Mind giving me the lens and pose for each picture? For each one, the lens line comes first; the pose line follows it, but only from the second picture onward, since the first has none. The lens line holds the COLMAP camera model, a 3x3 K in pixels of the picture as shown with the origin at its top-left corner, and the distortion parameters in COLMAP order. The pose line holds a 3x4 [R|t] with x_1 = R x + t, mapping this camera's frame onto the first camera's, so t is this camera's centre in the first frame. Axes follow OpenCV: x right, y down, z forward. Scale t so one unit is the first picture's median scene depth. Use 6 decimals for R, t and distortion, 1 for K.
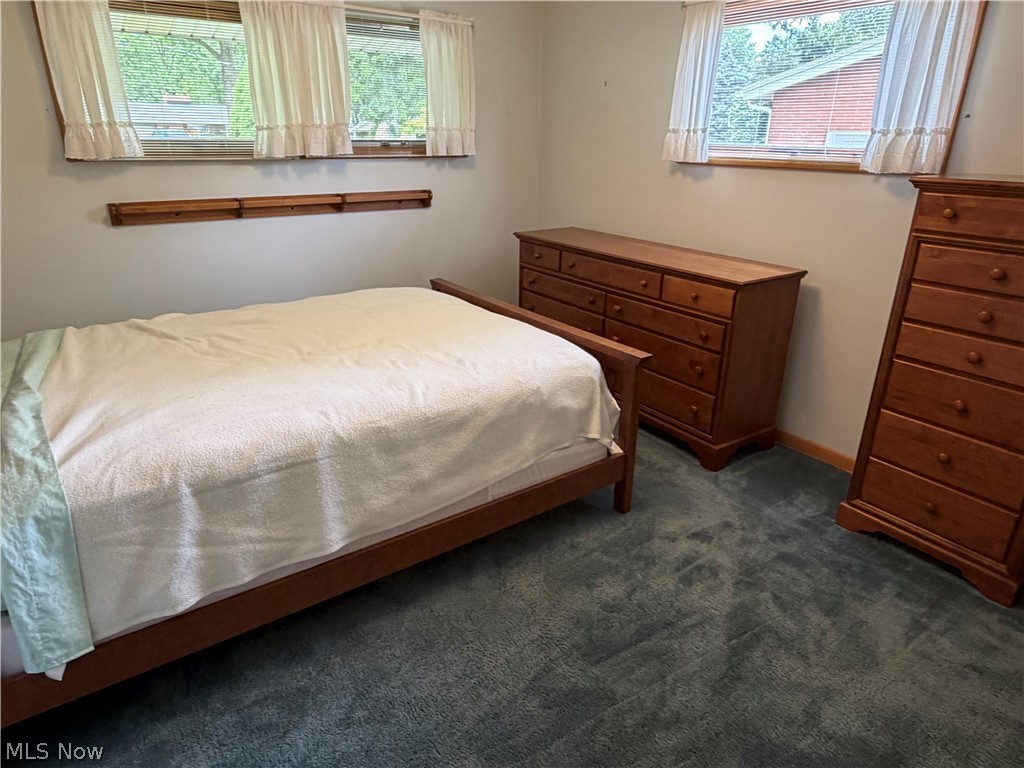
lens RADIAL K [[635.2, 0, 508.8], [0, 635.2, 386.2], [0, 0, 1]] dist [-0.001268, 0.002623]
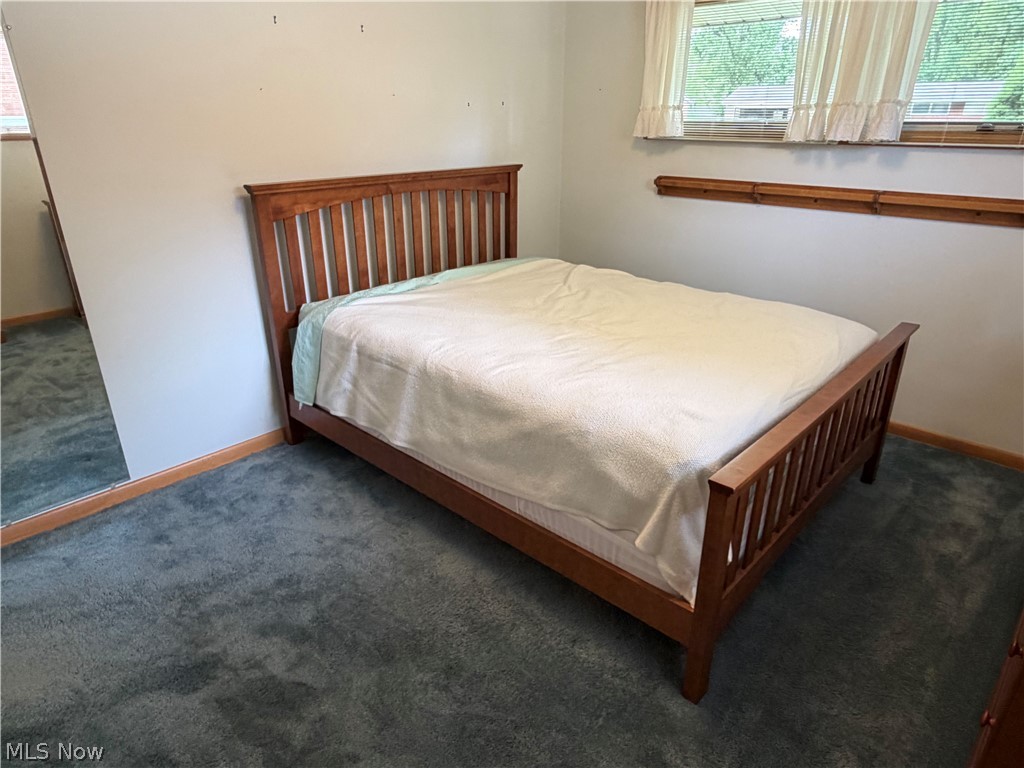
lens RADIAL K [[635.2, 0, 508.8], [0, 635.2, 386.2], [0, 0, 1]] dist [-0.001268, 0.002623]
pose [[0.193056, 0.375451, -0.906513, 0.727982], [-0.358648, 0.886964, 0.290974, -0.244547], [0.913291, 0.268945, 0.305888, 0.648594]]
